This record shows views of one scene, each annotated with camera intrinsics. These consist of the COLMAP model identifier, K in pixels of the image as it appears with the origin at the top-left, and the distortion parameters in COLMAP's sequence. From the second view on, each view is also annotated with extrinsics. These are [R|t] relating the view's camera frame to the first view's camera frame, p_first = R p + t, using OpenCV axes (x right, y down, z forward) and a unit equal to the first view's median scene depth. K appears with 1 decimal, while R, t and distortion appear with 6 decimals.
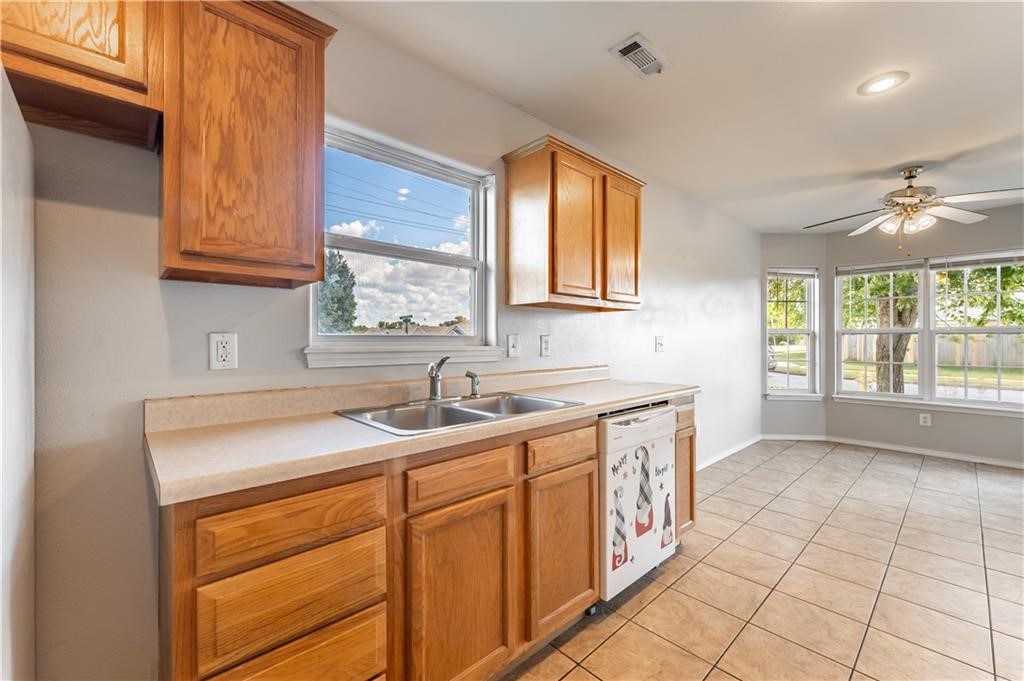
lens RADIAL K [[423.8, 0, 514.5], [0, 423.8, 339.2], [0, 0, 1]] dist [0.006883, -0.000634]
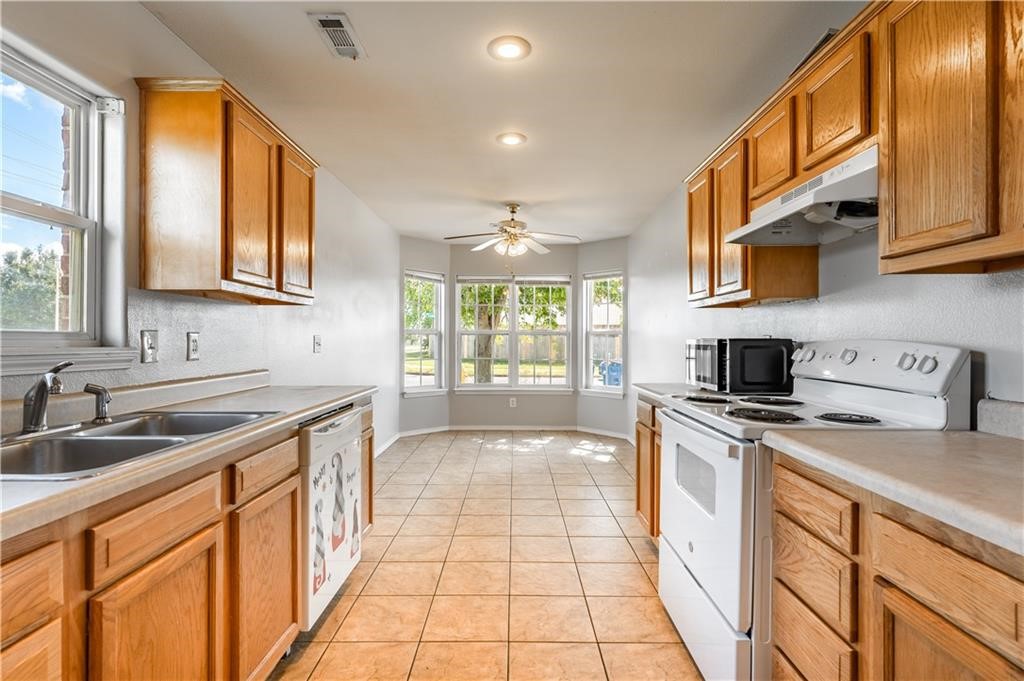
lens RADIAL K [[498.7, 0, 509.7], [0, 498.7, 337.7], [0, 0, 1]] dist [0.006914, -0.000981]
pose [[0.687715, 0.005204, 0.725962, -0.215892], [-0.003191, 0.999986, -0.004146, 0.002785], [-0.725974, 0.000535, 0.687722, -0.025509]]
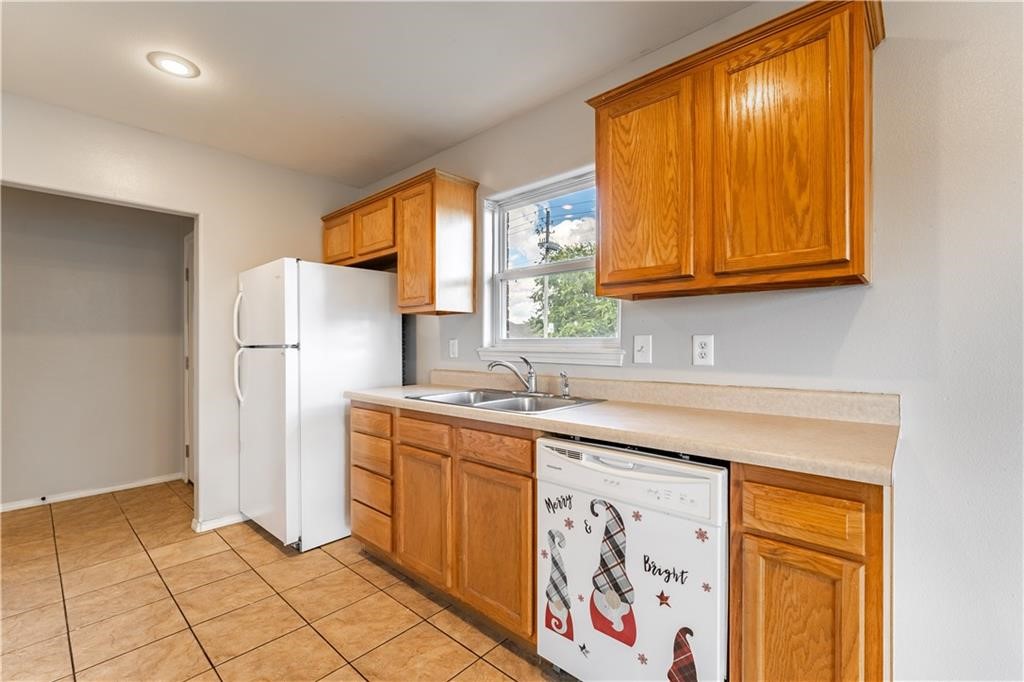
lens RADIAL K [[440.6, 0, 511.9], [0, 440.6, 341.6], [0, 0, 1]] dist [-0.004477, -0.000220]
pose [[0.075894, -0.001078, -0.997115, 0.900340], [0.007127, 0.999974, -0.000539, 0.000273], [0.997090, -0.007066, 0.075899, 0.739807]]
